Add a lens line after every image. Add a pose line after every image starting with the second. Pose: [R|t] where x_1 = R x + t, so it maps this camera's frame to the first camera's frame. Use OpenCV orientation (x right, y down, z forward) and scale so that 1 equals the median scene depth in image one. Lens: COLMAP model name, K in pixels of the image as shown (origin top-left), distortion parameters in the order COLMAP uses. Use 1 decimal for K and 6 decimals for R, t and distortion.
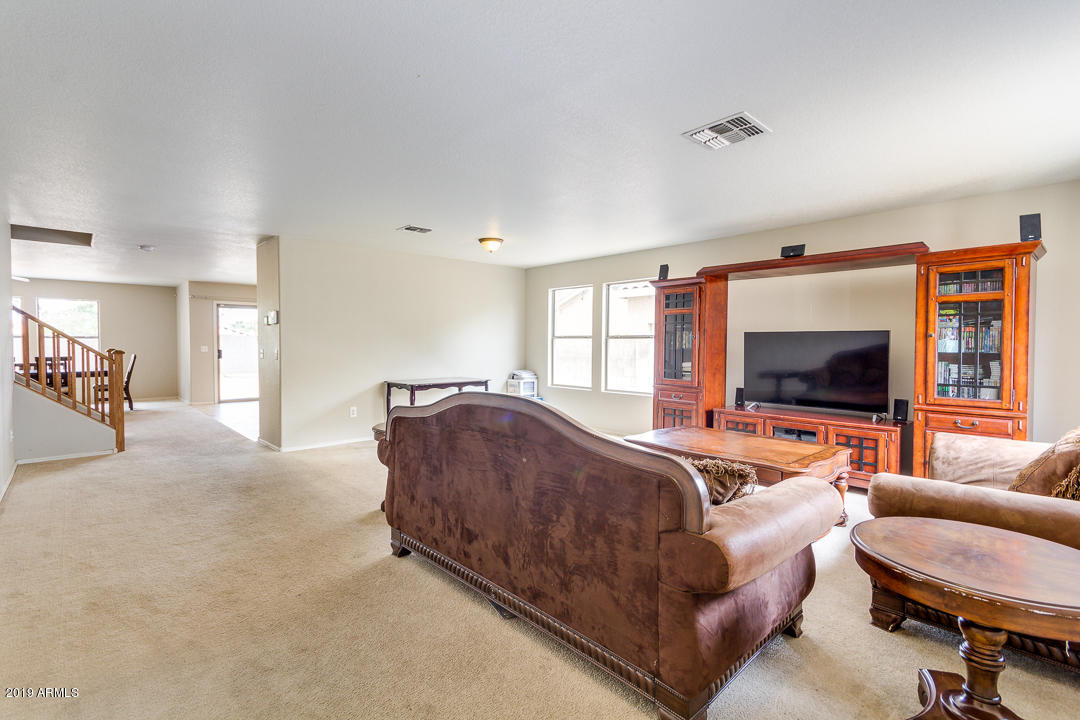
lens RADIAL K [[503.2, 0, 544.4], [0, 503.2, 346.1], [0, 0, 1]] dist [0.001254, 0.000392]
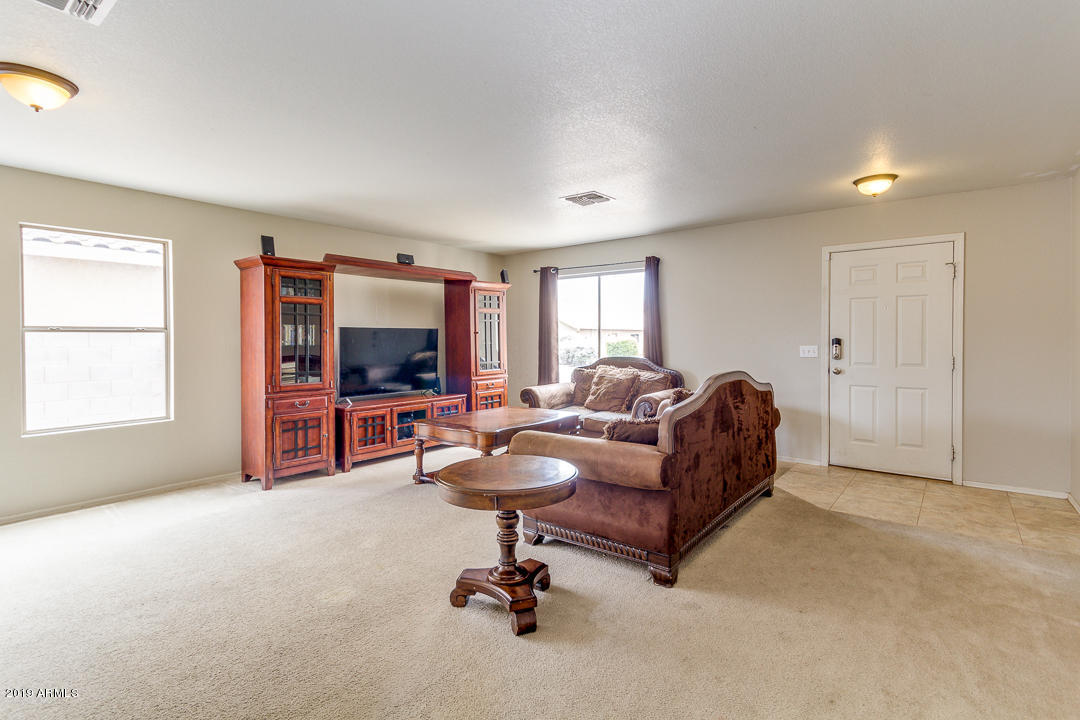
lens RADIAL K [[503.2, 0, 544.4], [0, 503.2, 346.1], [0, 0, 1]] dist [0.001254, 0.000392]
pose [[-0.141927, -0.024136, 0.989583, -0.577457], [0.007254, 0.999650, 0.025422, -0.011941], [-0.989851, 0.010787, -0.141702, 0.695382]]
